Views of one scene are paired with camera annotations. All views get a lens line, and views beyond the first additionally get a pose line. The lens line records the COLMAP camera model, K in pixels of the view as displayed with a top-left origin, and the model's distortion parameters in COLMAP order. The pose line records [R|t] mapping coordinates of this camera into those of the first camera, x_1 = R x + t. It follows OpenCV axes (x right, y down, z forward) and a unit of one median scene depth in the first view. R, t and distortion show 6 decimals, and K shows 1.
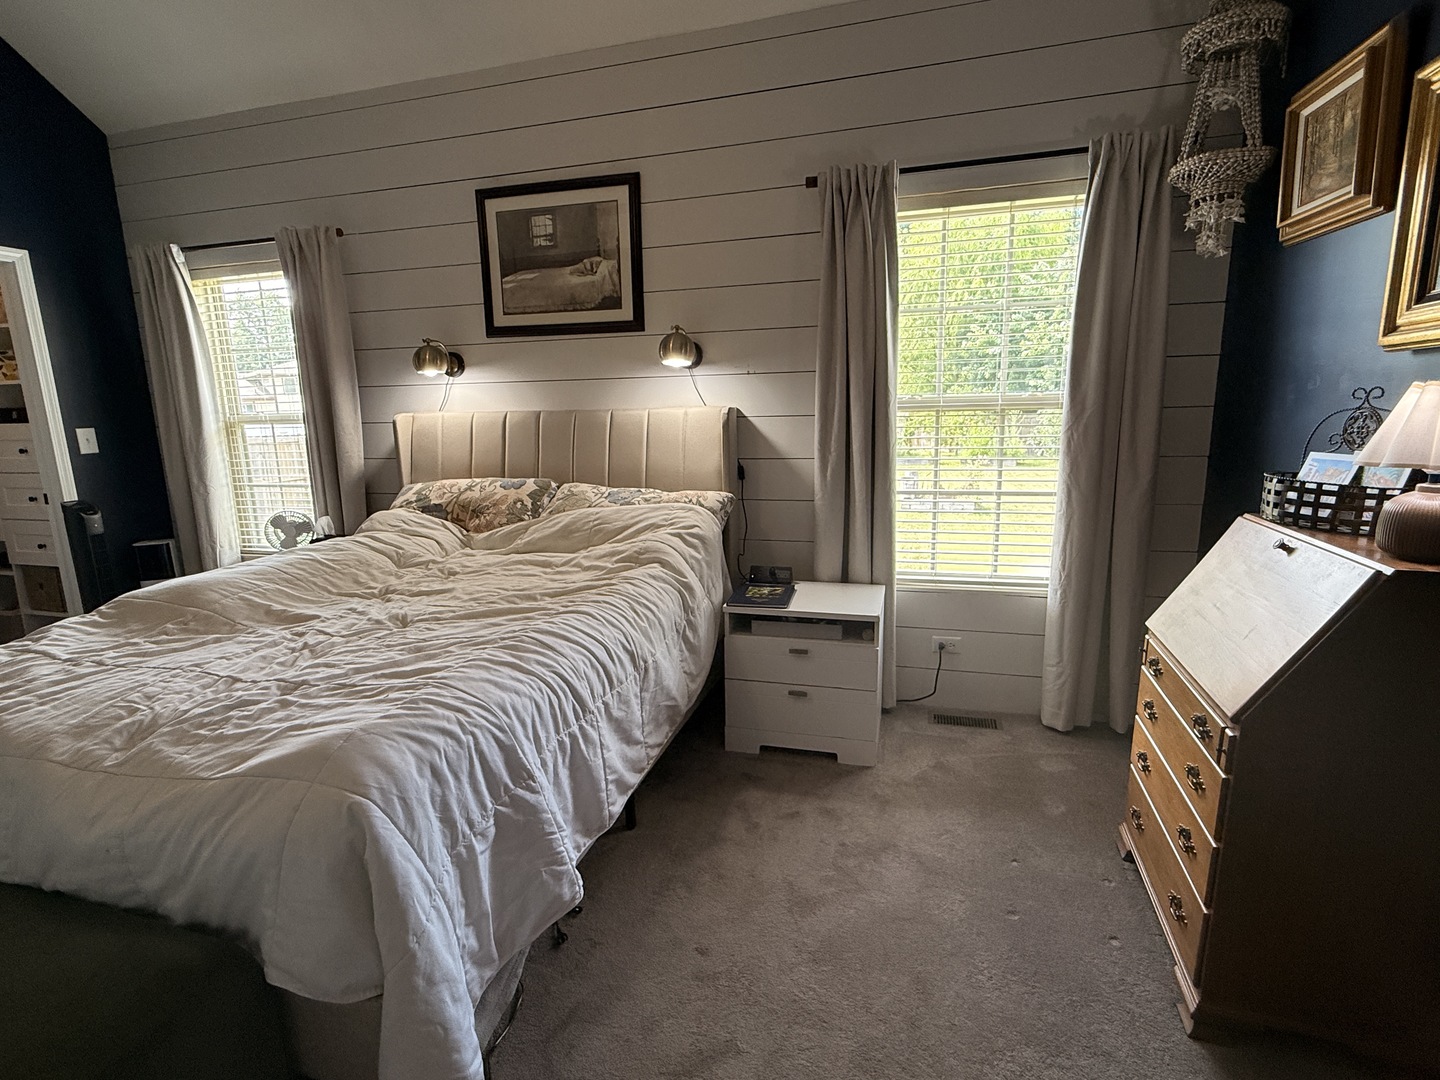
lens RADIAL K [[651.3, 0, 720.1], [0, 651.3, 530.8], [0, 0, 1]] dist [0.000967, -0.000123]
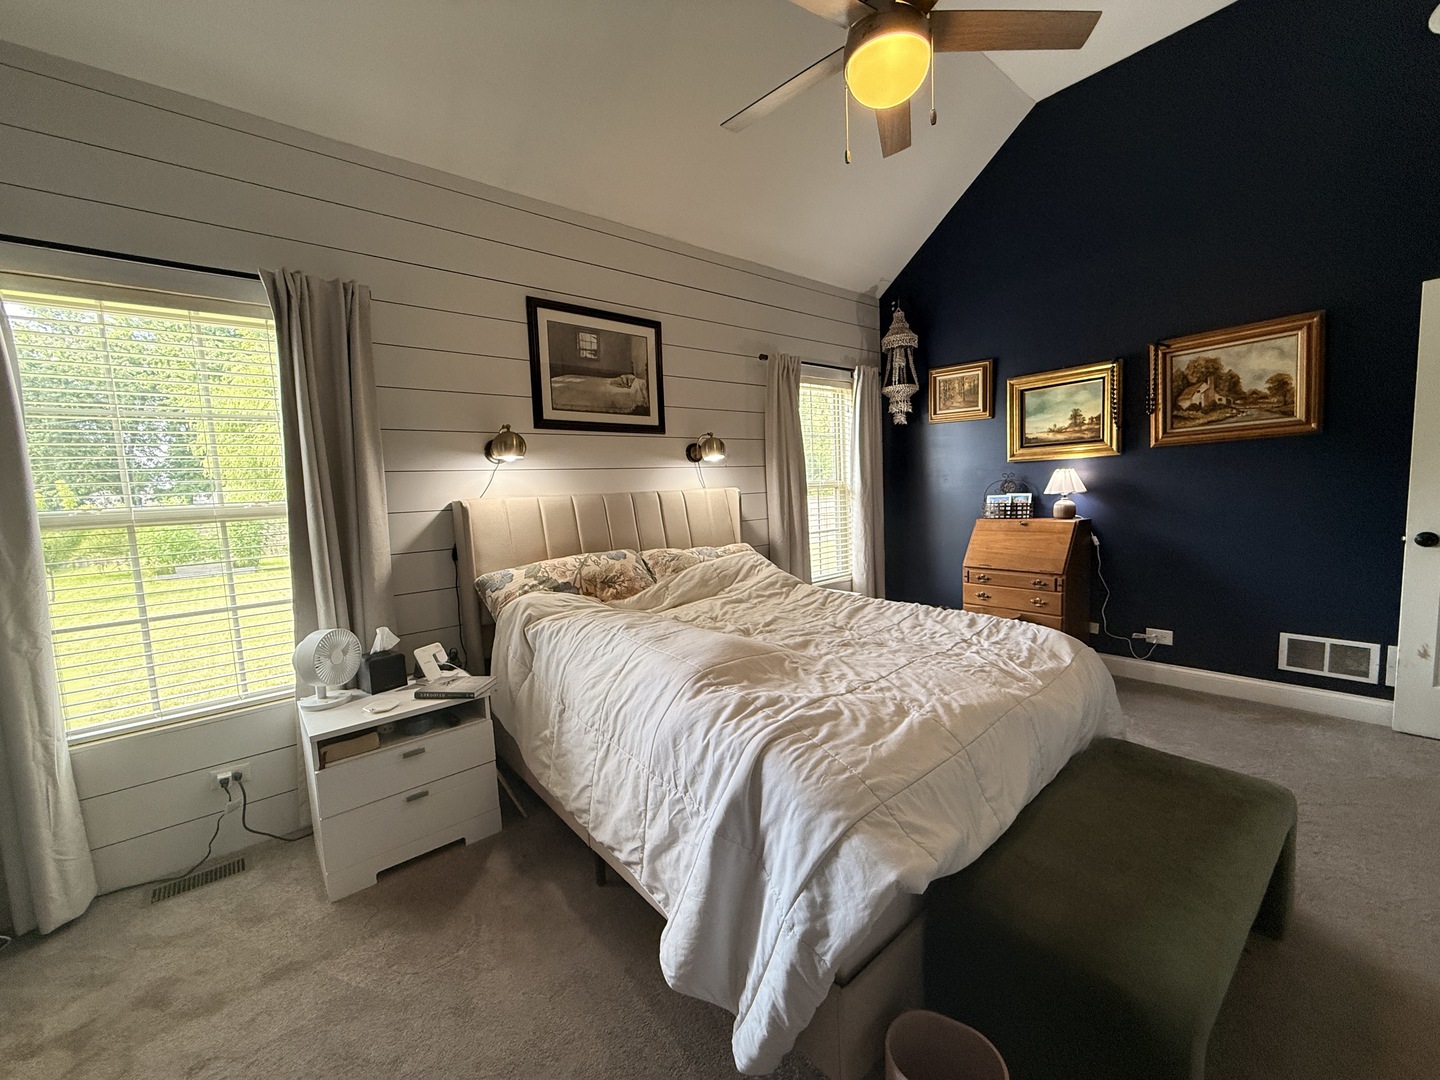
lens RADIAL K [[573.7, 0, 715.8], [0, 573.7, 542.6], [0, 0, 1]] dist [0.001748, -0.000057]
pose [[0.584867, -0.079025, 0.807271, -1.013523], [0.186792, 0.981616, -0.039239, -0.022393], [-0.789329, 0.173741, 0.588876, 0.260447]]
